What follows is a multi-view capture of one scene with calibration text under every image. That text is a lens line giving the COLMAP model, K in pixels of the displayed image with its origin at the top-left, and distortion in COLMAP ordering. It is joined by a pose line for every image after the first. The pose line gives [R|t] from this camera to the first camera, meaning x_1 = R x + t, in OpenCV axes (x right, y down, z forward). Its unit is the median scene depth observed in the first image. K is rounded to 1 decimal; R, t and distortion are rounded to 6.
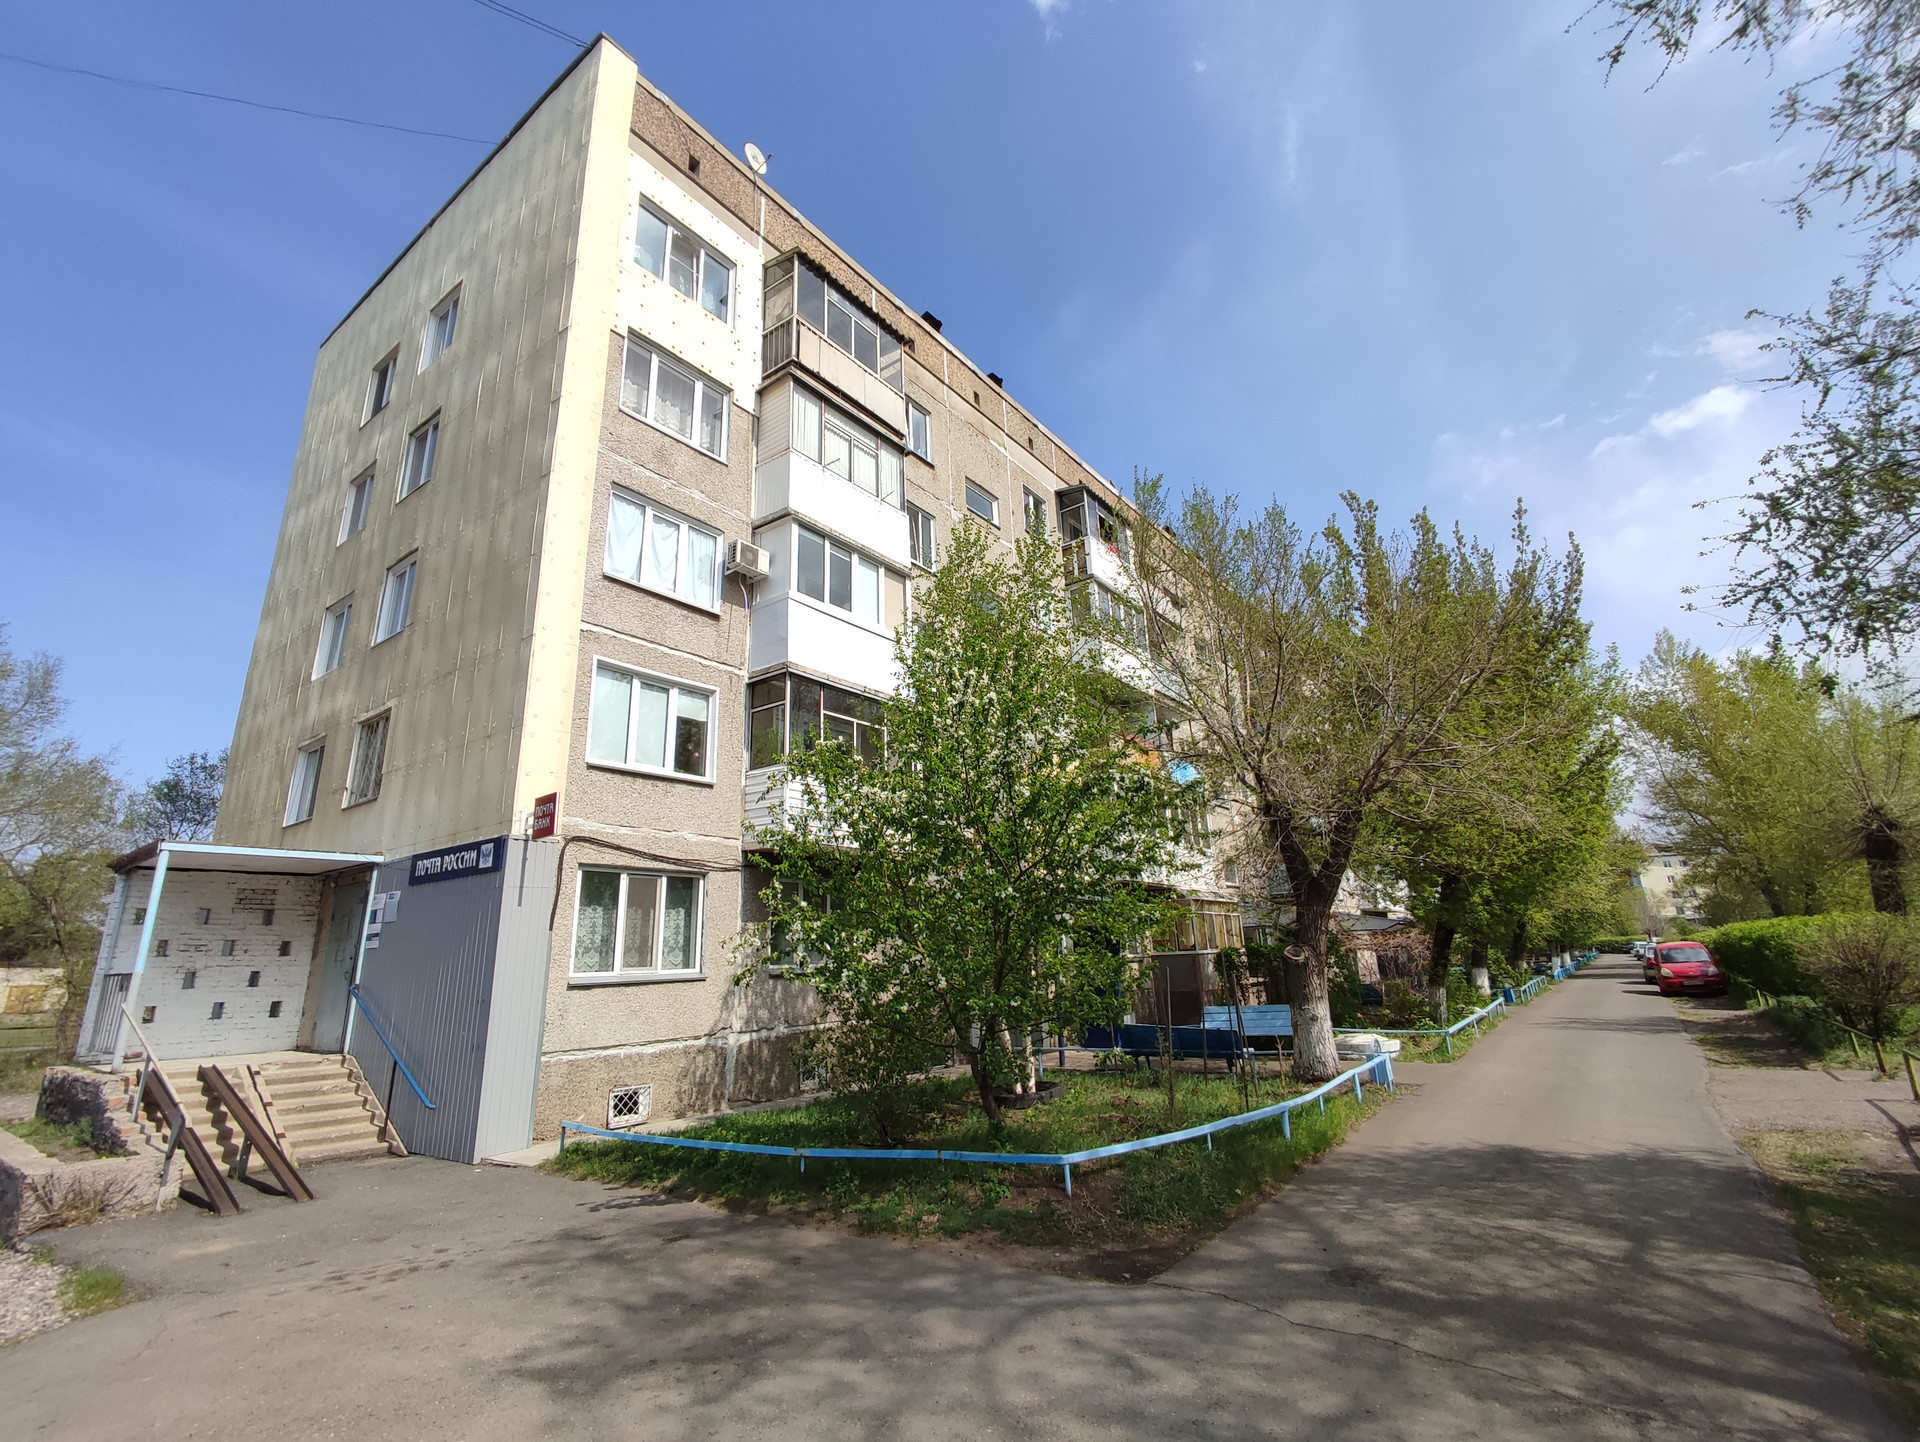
lens RADIAL K [[872.7, 0, 956.1], [0, 872.7, 709.1], [0, 0, 1]] dist [-0.003270, -0.000591]
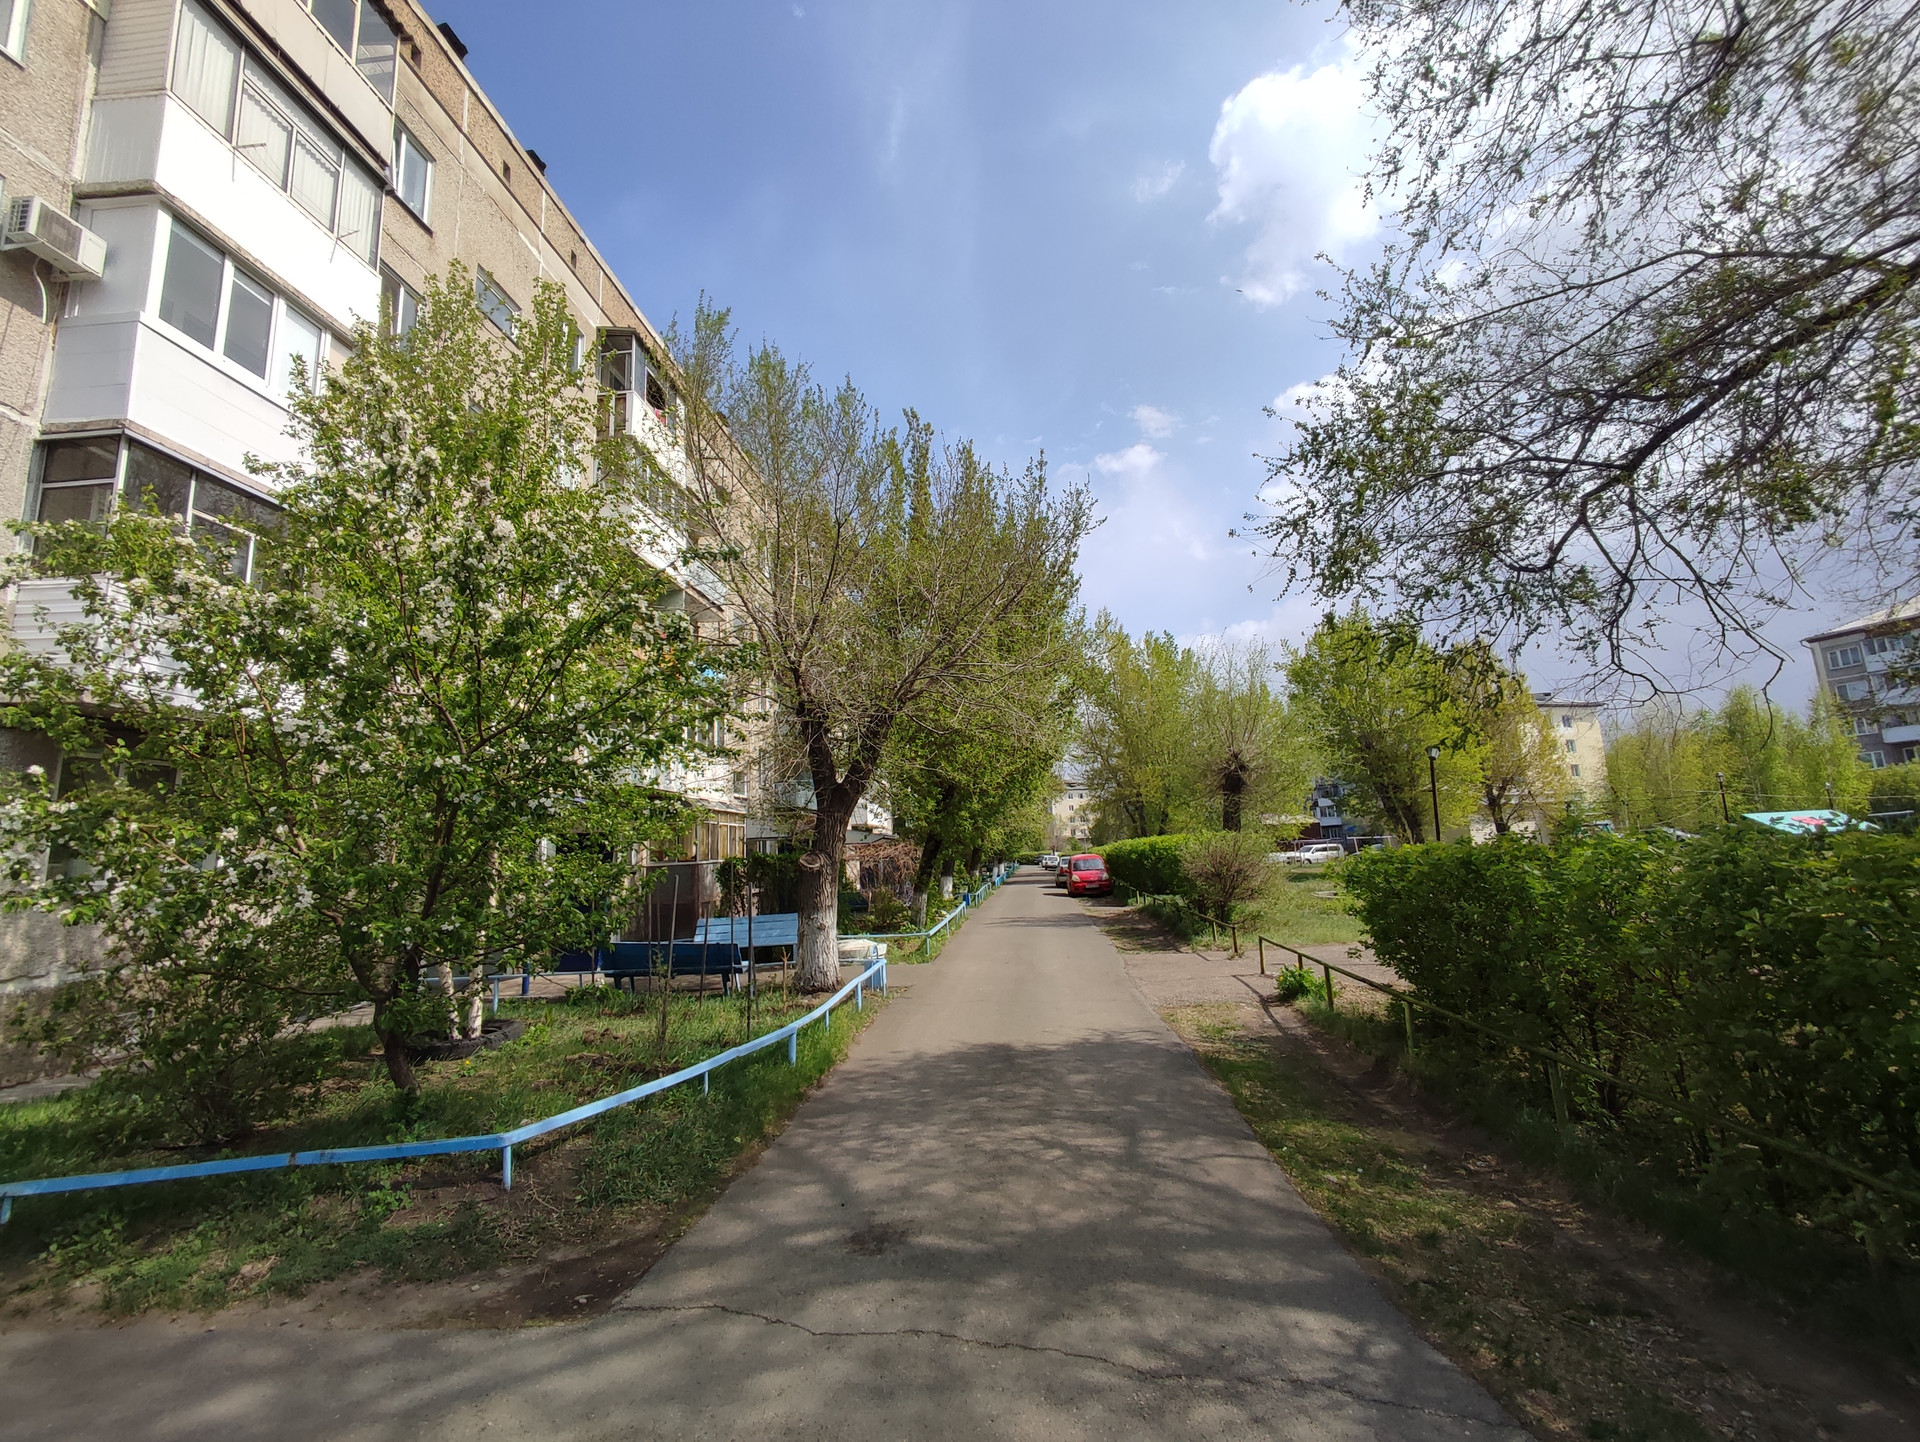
lens RADIAL K [[872.7, 0, 965.7], [0, 872.7, 696.1], [0, 0, 1]] dist [-0.003270, -0.000591]
pose [[0.846450, 0.097358, 0.523492, 0.017494], [-0.139339, 0.989383, 0.041298, 0.038353], [-0.513913, -0.107900, 0.851029, 0.121618]]
